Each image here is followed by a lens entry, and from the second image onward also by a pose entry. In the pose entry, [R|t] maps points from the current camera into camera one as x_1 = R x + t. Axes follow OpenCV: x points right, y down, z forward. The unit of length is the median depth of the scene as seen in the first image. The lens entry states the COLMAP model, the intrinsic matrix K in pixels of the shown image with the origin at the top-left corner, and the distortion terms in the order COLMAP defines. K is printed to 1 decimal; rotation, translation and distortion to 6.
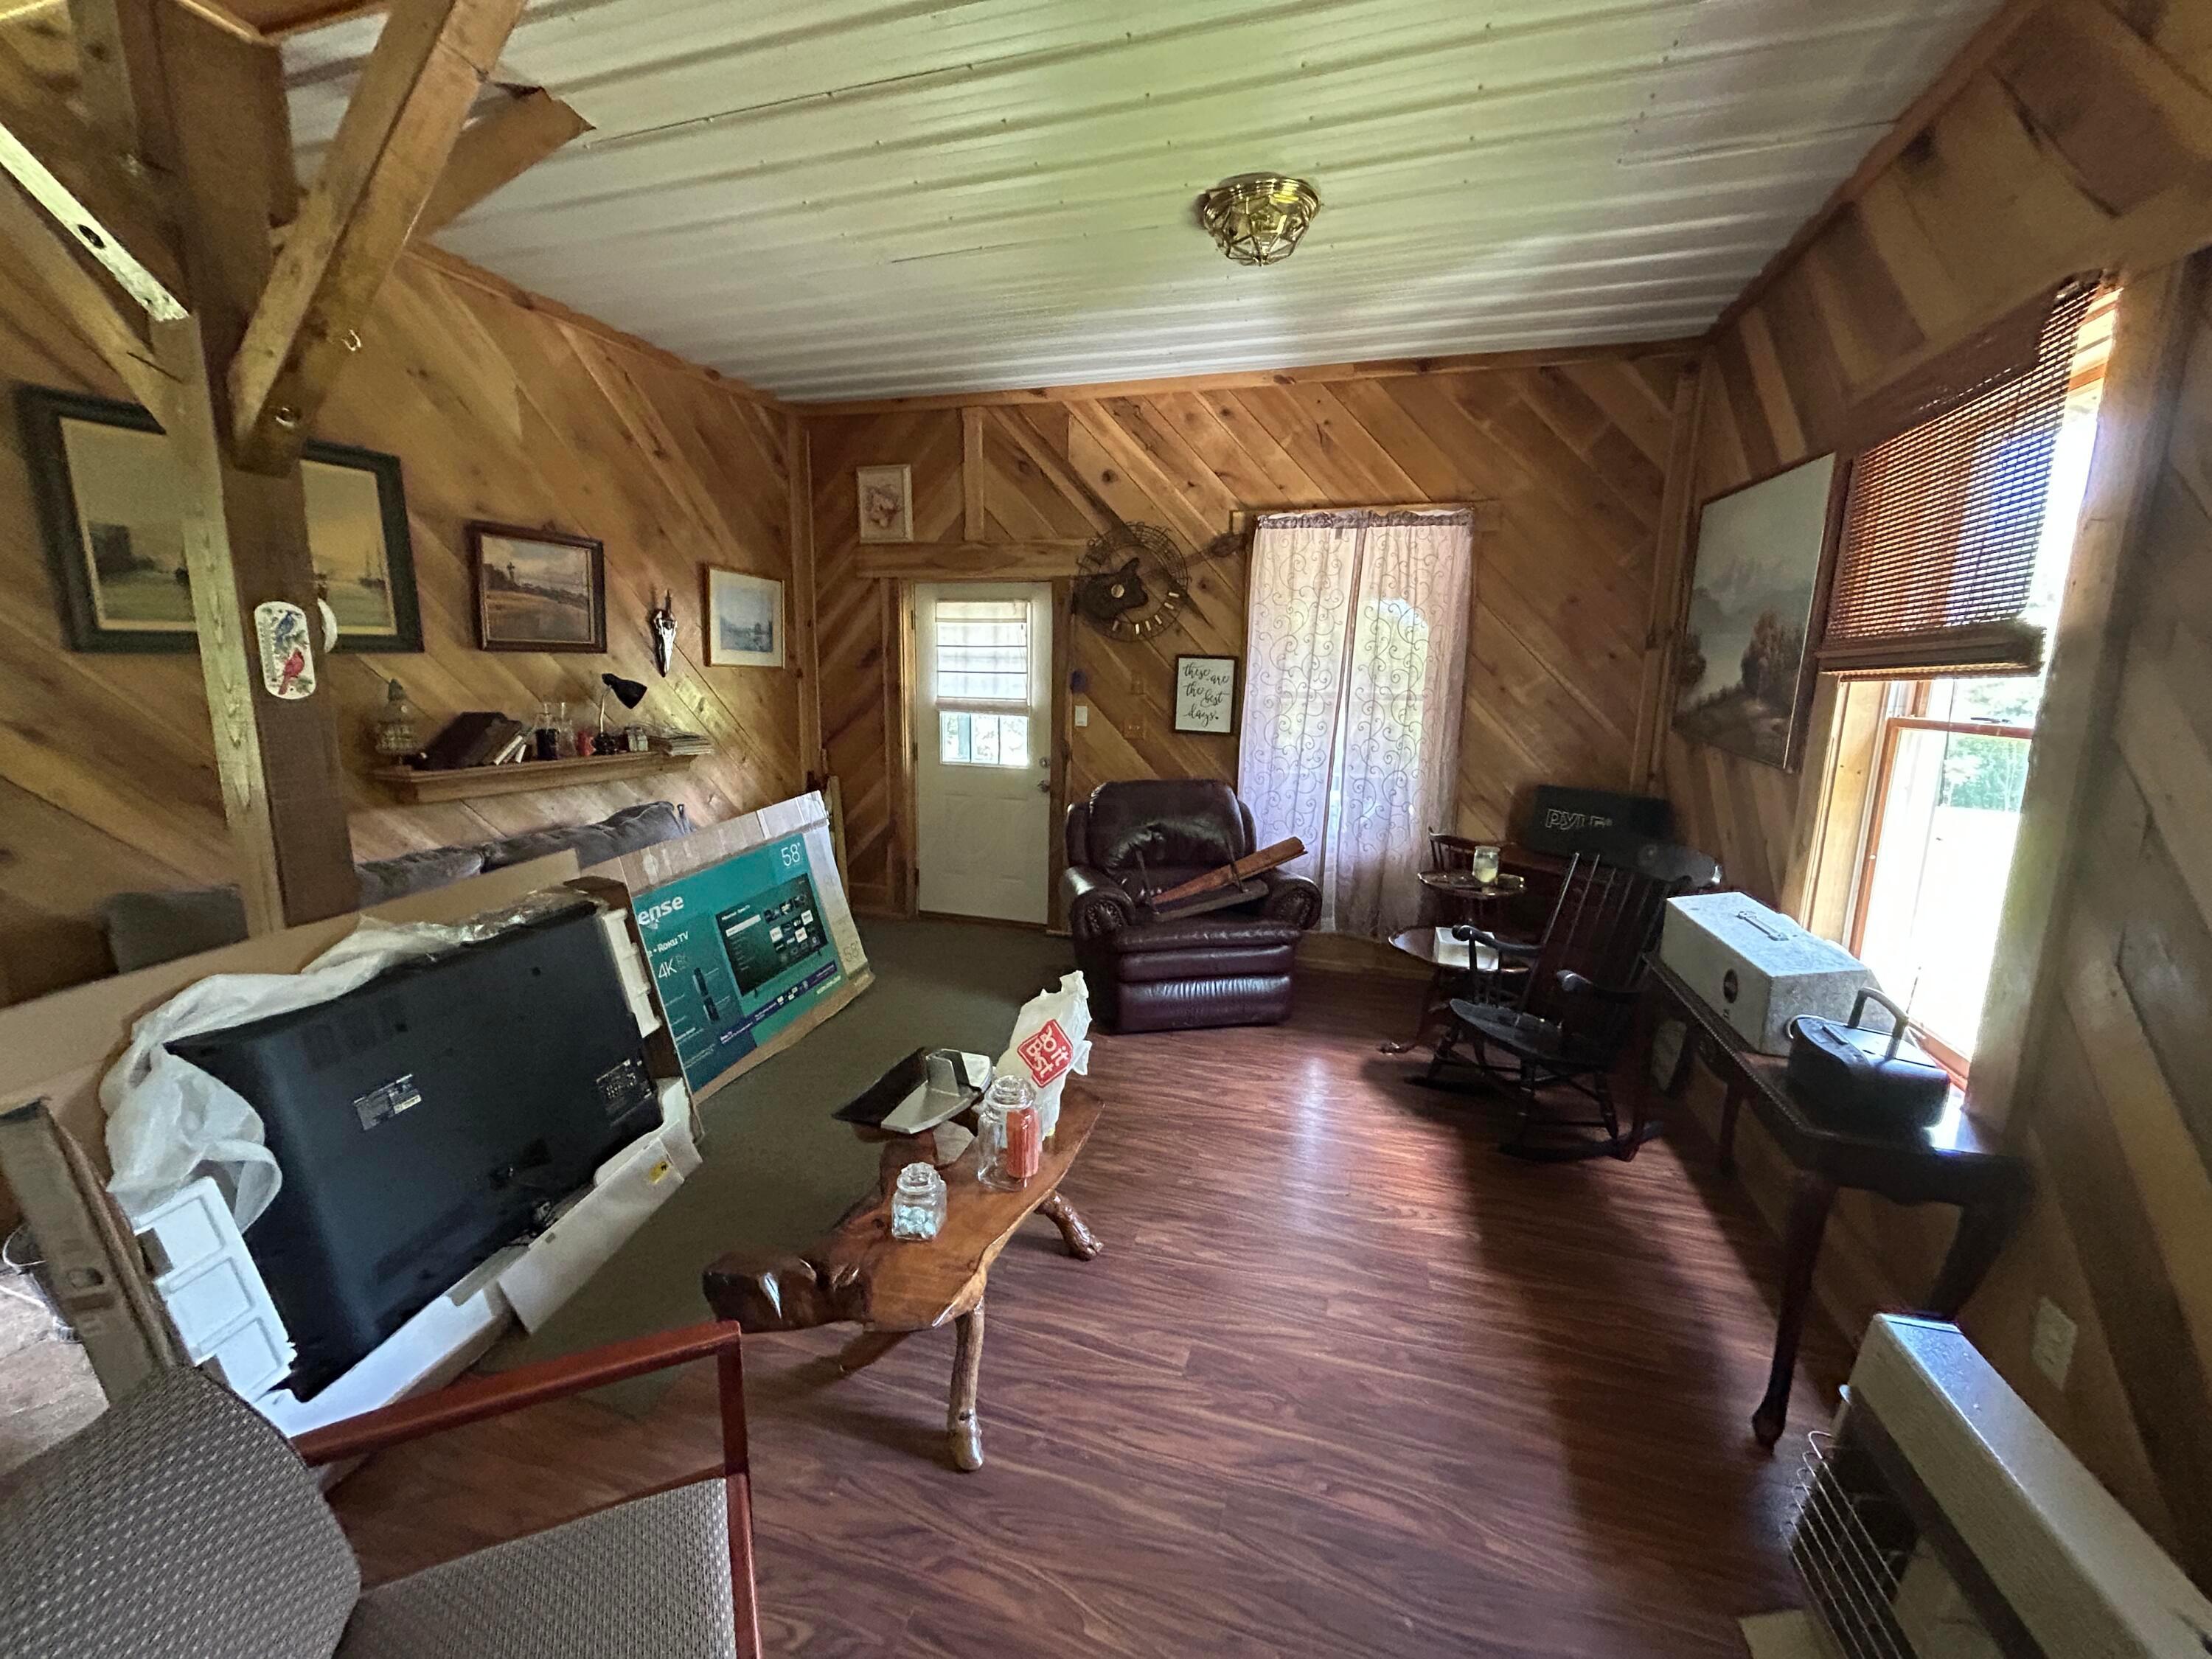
lens RADIAL K [[894.1, 0, 1098.9], [0, 894.1, 824.8], [0, 0, 1]] dist [0.000225, -0.000497]
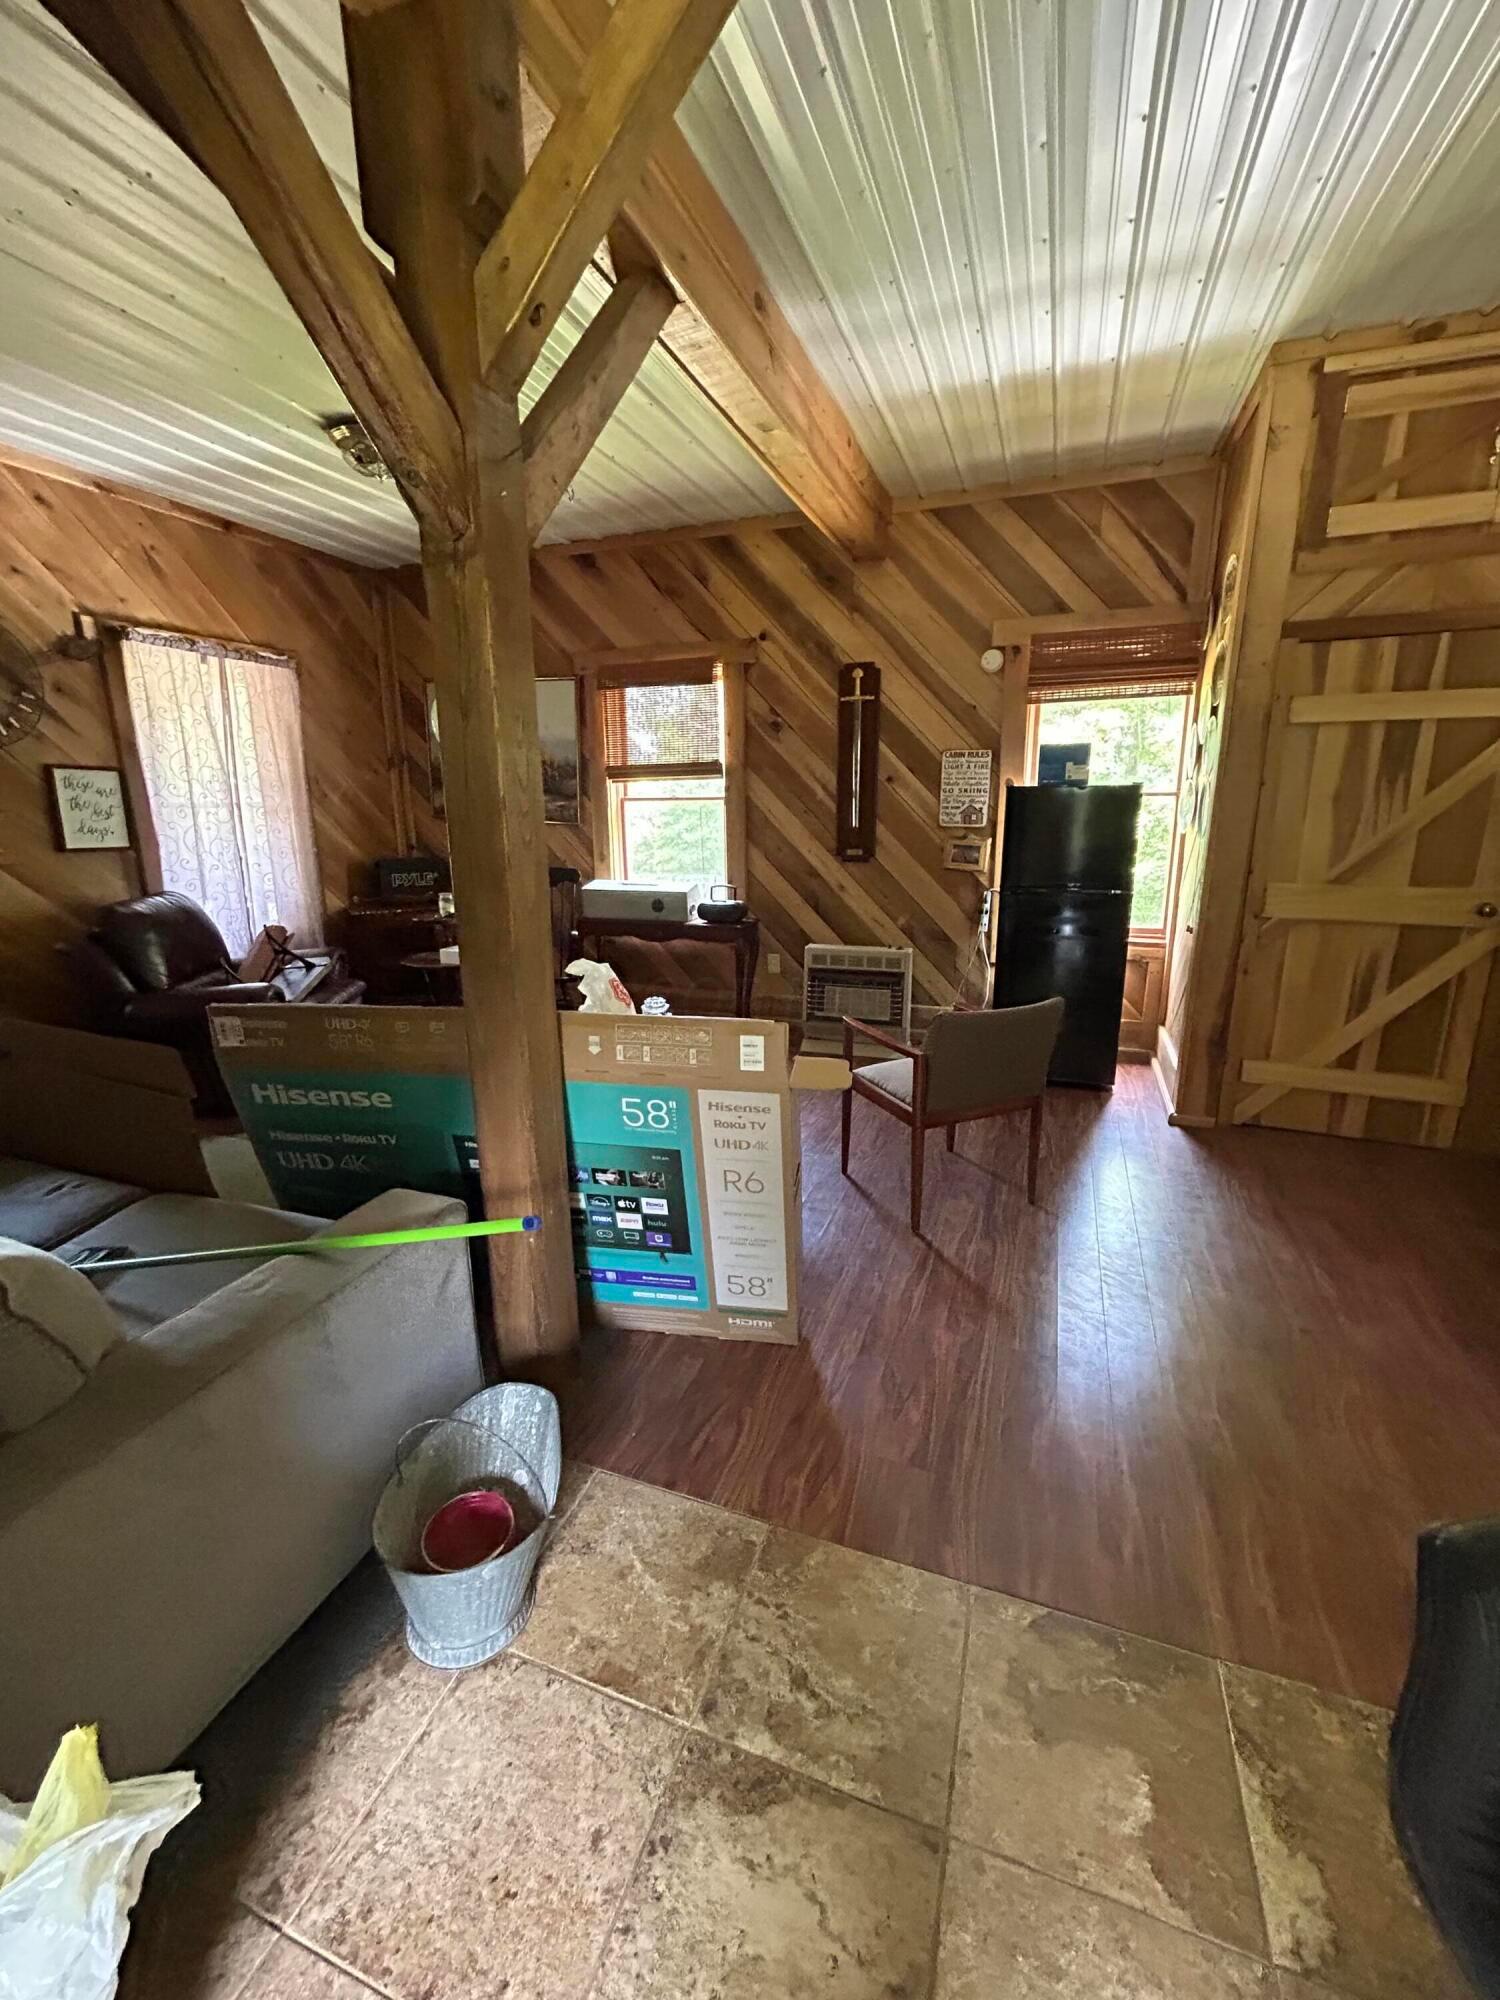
lens RADIAL K [[808.4, 0, 748.1], [0, 808.4, 988.5], [0, 0, 1]] dist [0.000225, -0.000497]
pose [[0.056983, -0.249646, 0.966659, -0.773476], [0.182465, 0.954529, 0.235758, -0.042309], [-0.981560, 0.162947, 0.099944, 0.286347]]
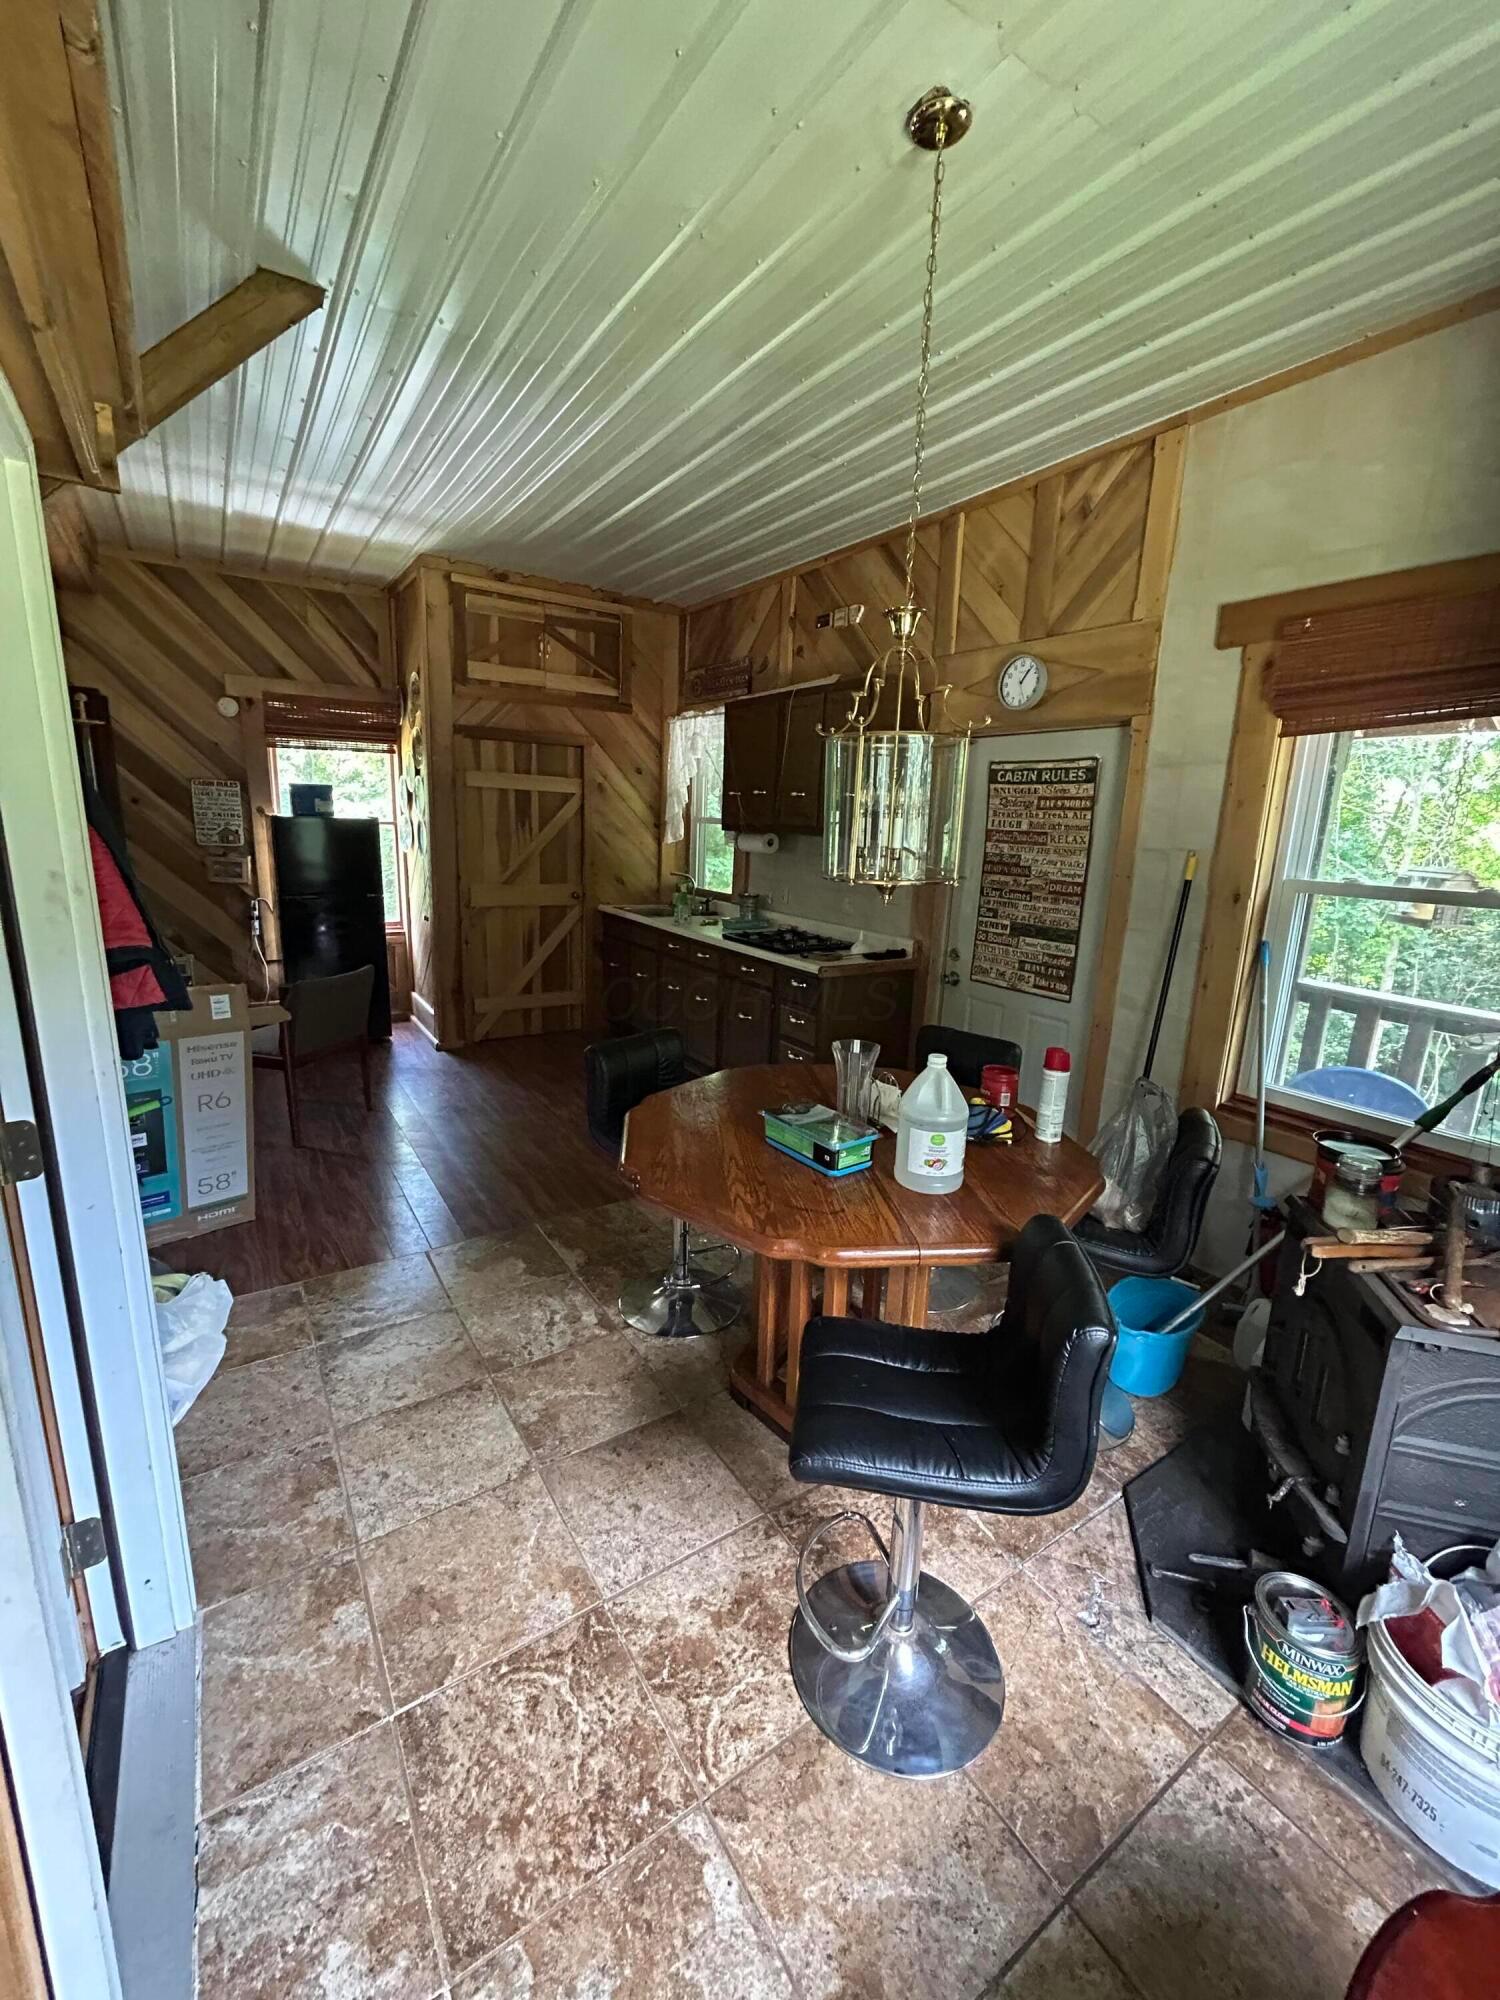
lens RADIAL K [[808.4, 0, 749.6], [0, 808.4, 992.0], [0, 0, 1]] dist [0.000225, -0.000497]
pose [[-0.772473, -0.181267, 0.608628, -1.074166], [0.056940, 0.934767, 0.350668, -0.119081], [-0.632490, 0.305537, -0.711761, 0.510587]]
